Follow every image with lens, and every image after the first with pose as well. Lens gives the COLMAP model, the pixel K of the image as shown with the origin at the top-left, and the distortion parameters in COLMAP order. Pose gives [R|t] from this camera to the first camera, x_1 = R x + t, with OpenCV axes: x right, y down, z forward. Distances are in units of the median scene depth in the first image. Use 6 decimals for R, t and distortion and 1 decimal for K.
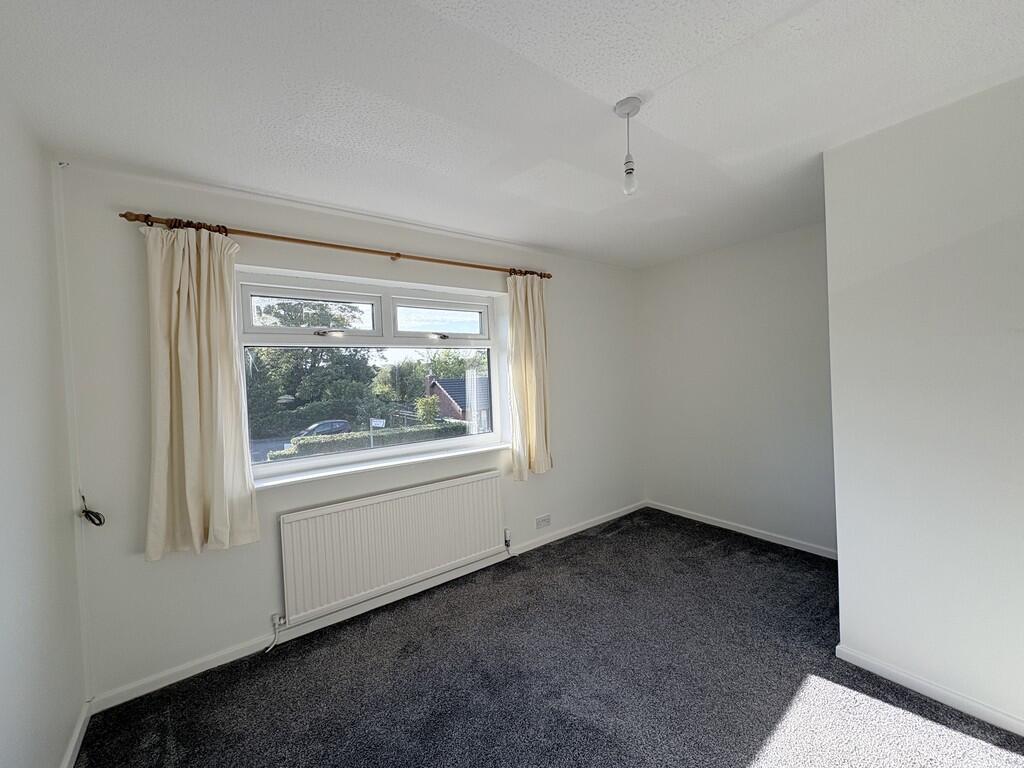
lens RADIAL K [[406.3, 0, 513.8], [0, 406.3, 381.4], [0, 0, 1]] dist [-0.001901, 0.000736]
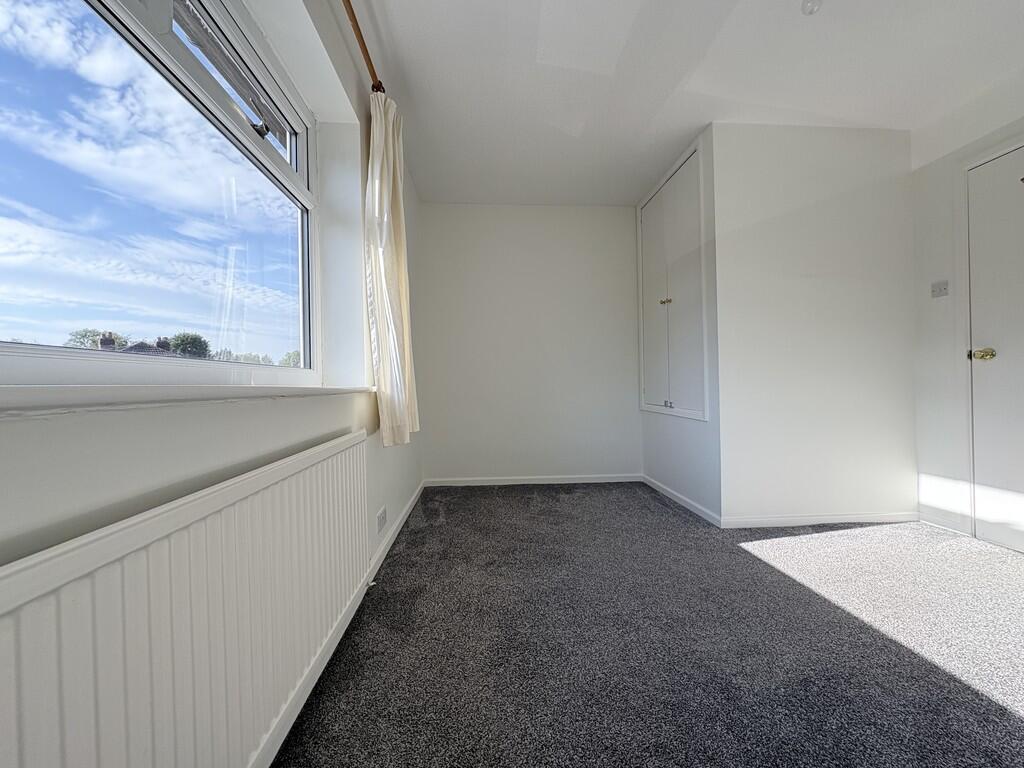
lens RADIAL K [[406.3, 0, 508.9], [0, 406.3, 382.4], [0, 0, 1]] dist [-0.001901, 0.000736]
pose [[0.542874, 0.033989, 0.839126, -0.393787], [0.006173, 0.998992, -0.044458, 0.187326], [-0.839792, 0.029315, 0.542117, 0.562789]]
